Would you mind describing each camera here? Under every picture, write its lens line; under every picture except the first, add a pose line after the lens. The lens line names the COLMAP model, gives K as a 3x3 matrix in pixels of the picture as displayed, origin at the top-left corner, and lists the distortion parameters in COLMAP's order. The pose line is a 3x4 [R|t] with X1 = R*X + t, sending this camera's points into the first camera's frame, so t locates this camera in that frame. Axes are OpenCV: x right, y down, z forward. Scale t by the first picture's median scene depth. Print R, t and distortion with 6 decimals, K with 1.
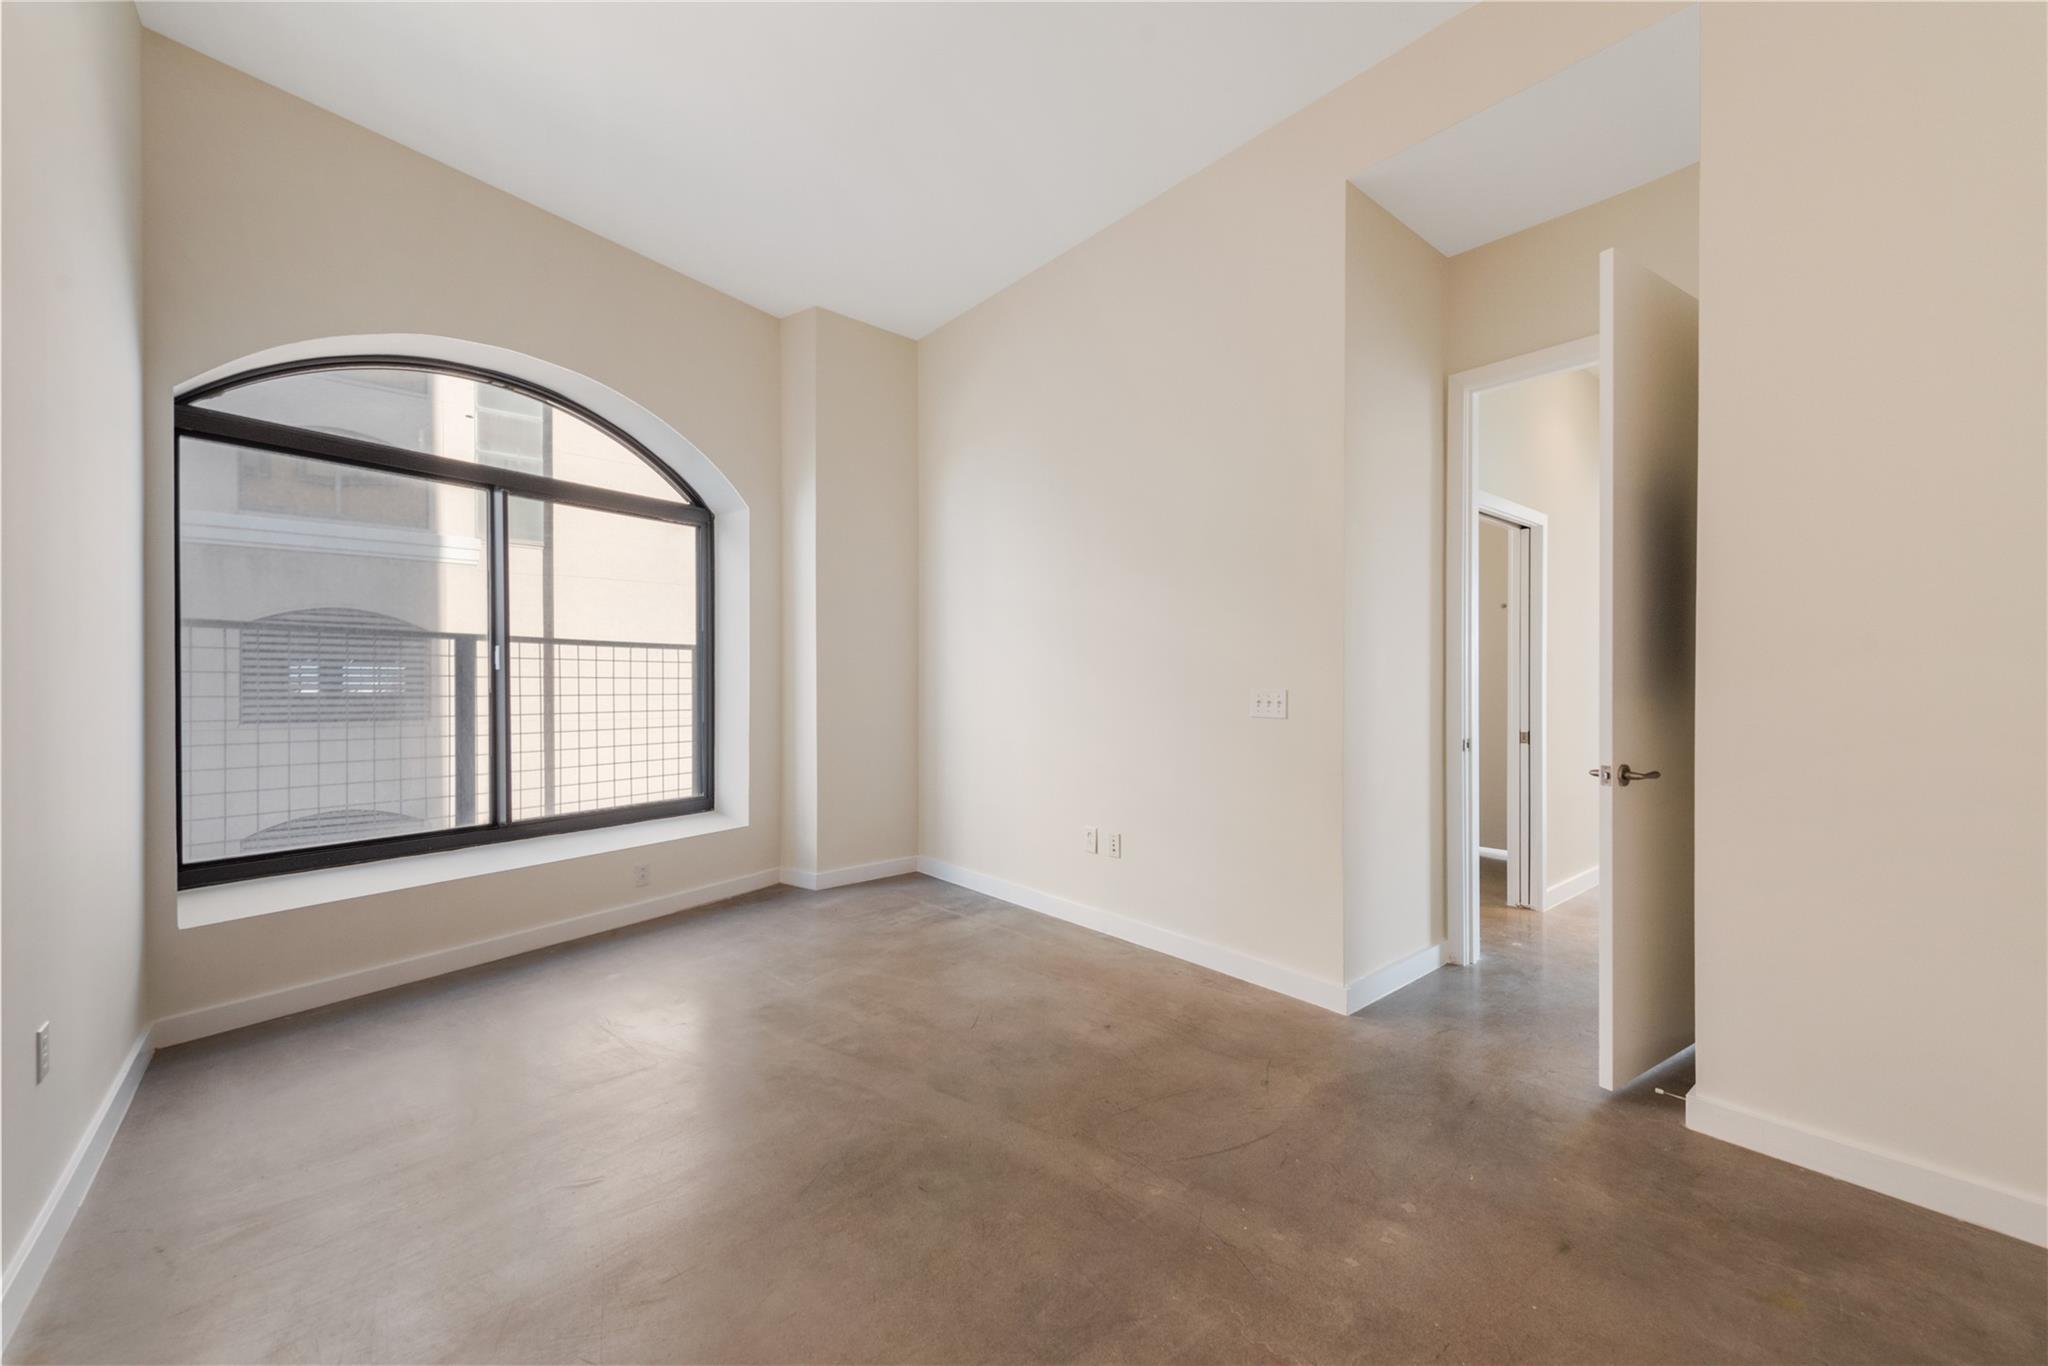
lens RADIAL K [[802.8, 0, 1038.4], [0, 802.8, 684.8], [0, 0, 1]] dist [0.016351, -0.005650]
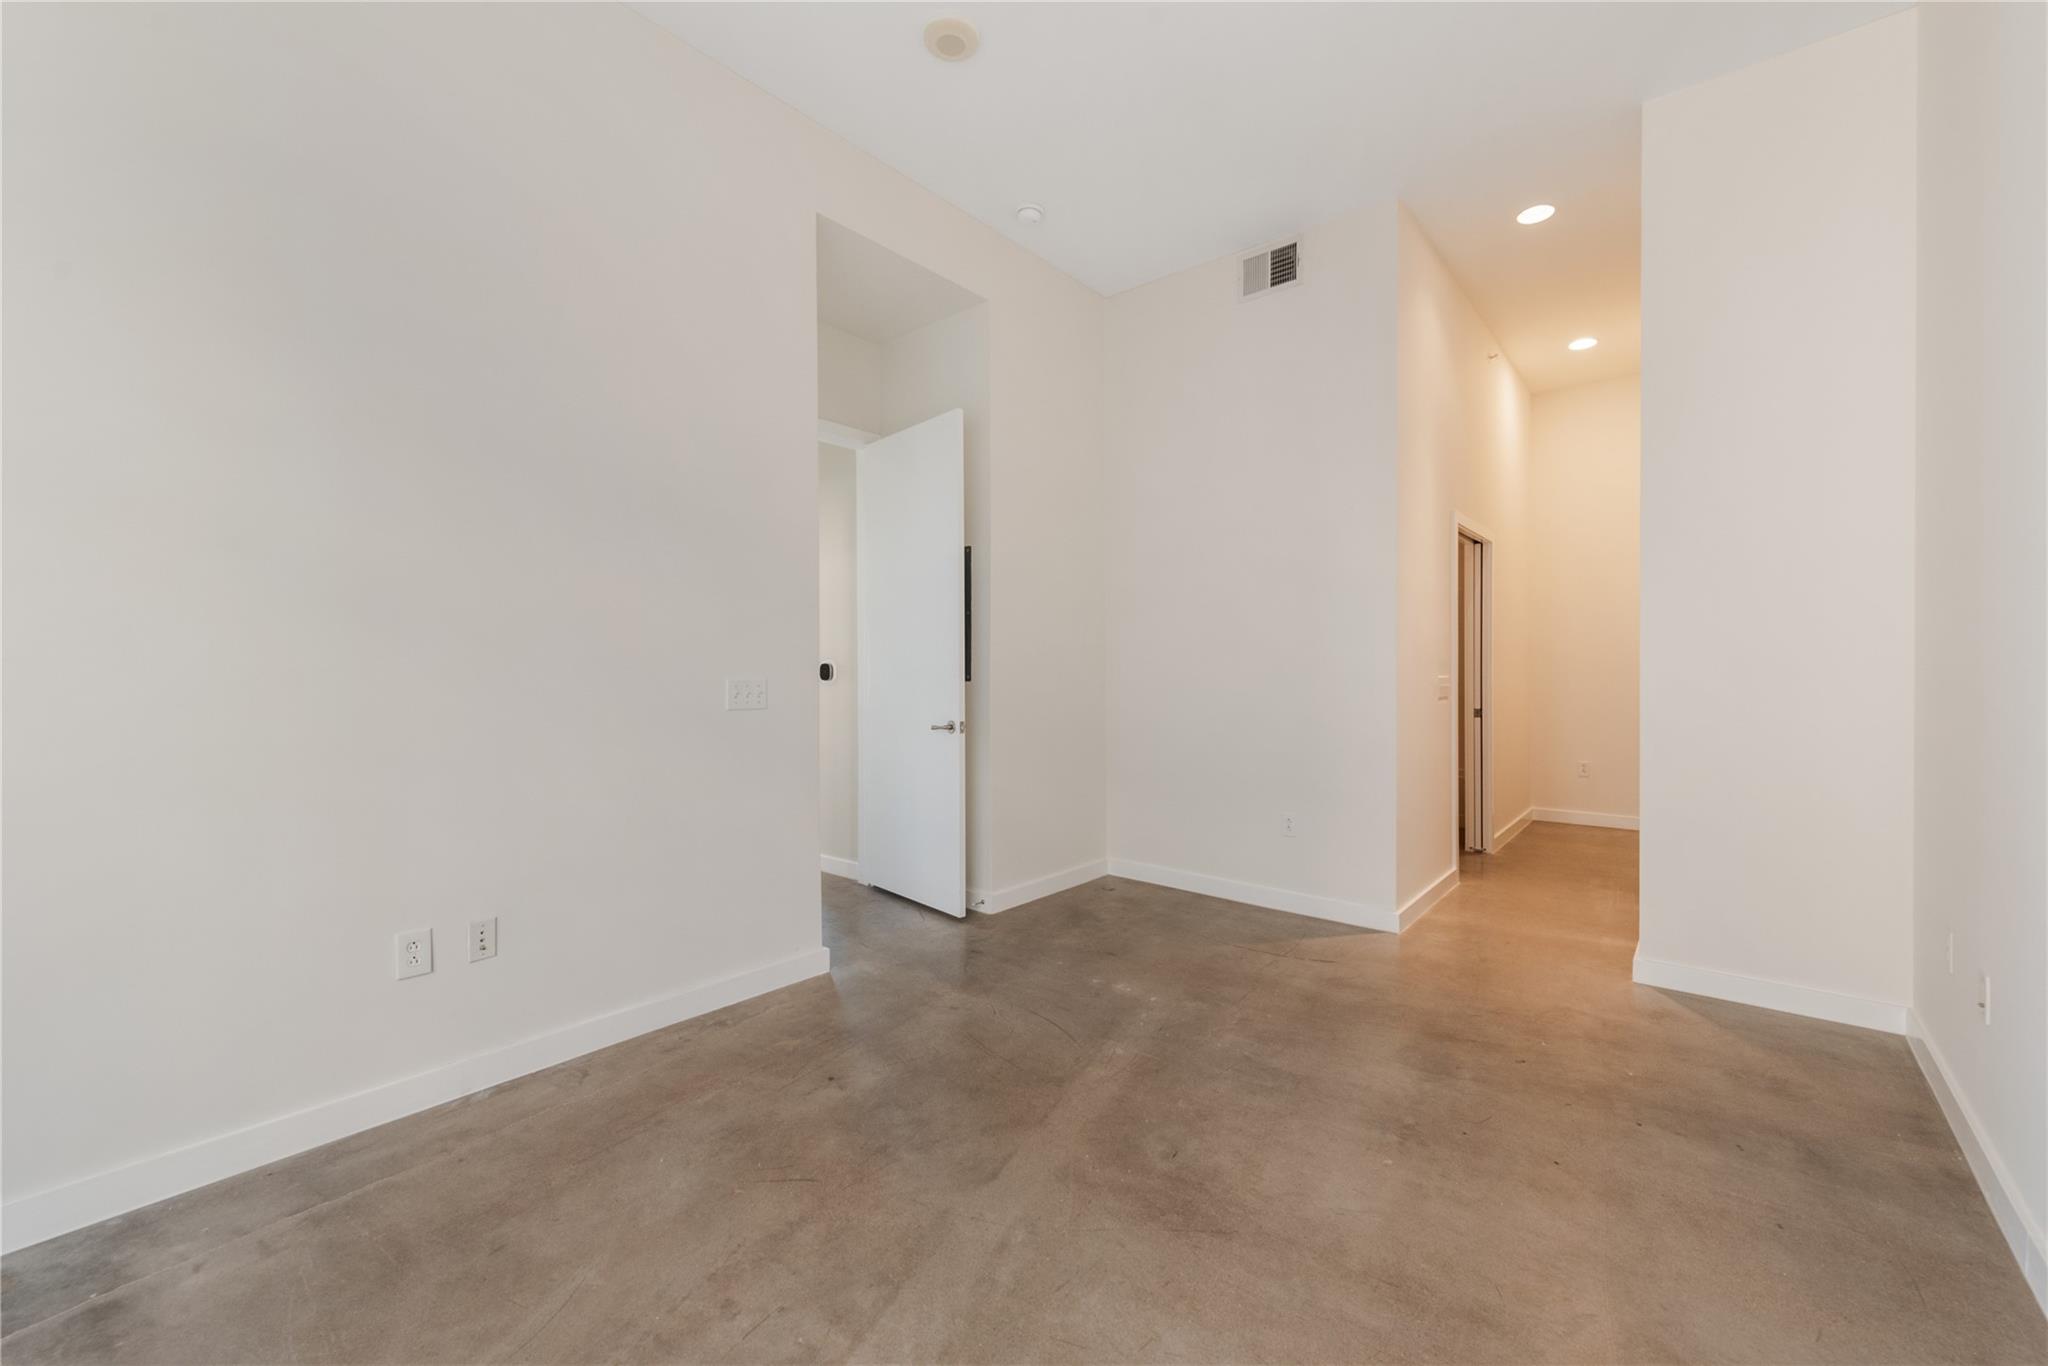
lens RADIAL K [[802.8, 0, 1038.4], [0, 802.8, 684.8], [0, 0, 1]] dist [0.016351, -0.005650]
pose [[-0.168945, -0.008149, 0.985592, -0.780860], [0.008031, 0.999921, 0.009644, 0.005637], [-0.985593, 0.009545, -0.168866, 0.926460]]
